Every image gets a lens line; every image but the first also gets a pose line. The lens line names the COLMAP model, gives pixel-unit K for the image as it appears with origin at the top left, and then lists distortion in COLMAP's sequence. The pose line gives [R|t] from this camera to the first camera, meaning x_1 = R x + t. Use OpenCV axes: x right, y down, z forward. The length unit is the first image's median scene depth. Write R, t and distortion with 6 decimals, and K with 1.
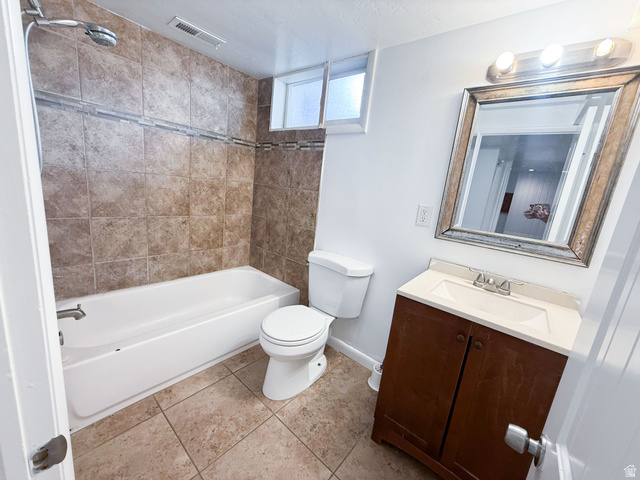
lens RADIAL K [[257.0, 0, 319.3], [0, 257.0, 240.5], [0, 0, 1]] dist [-0.002076, 0.000155]
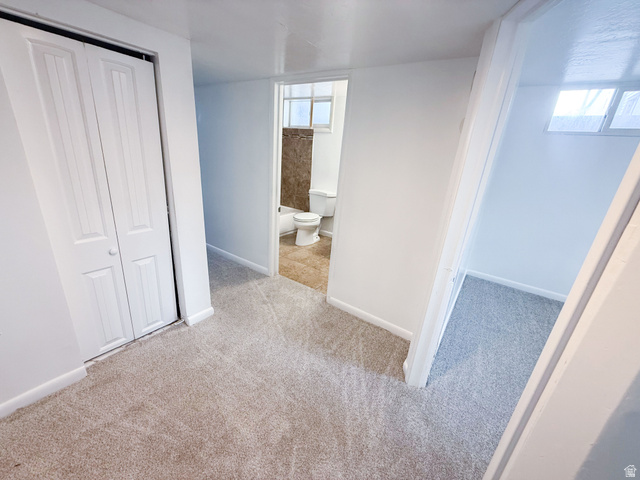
lens RADIAL K [[257.0, 0, 319.3], [0, 257.0, 240.3], [0, 0, 1]] dist [-0.002076, 0.000155]
pose [[0.995472, -0.064848, 0.069494, -0.120817], [0.054806, 0.988948, 0.137761, 0.162003], [-0.077660, -0.133328, 0.988025, -1.105270]]
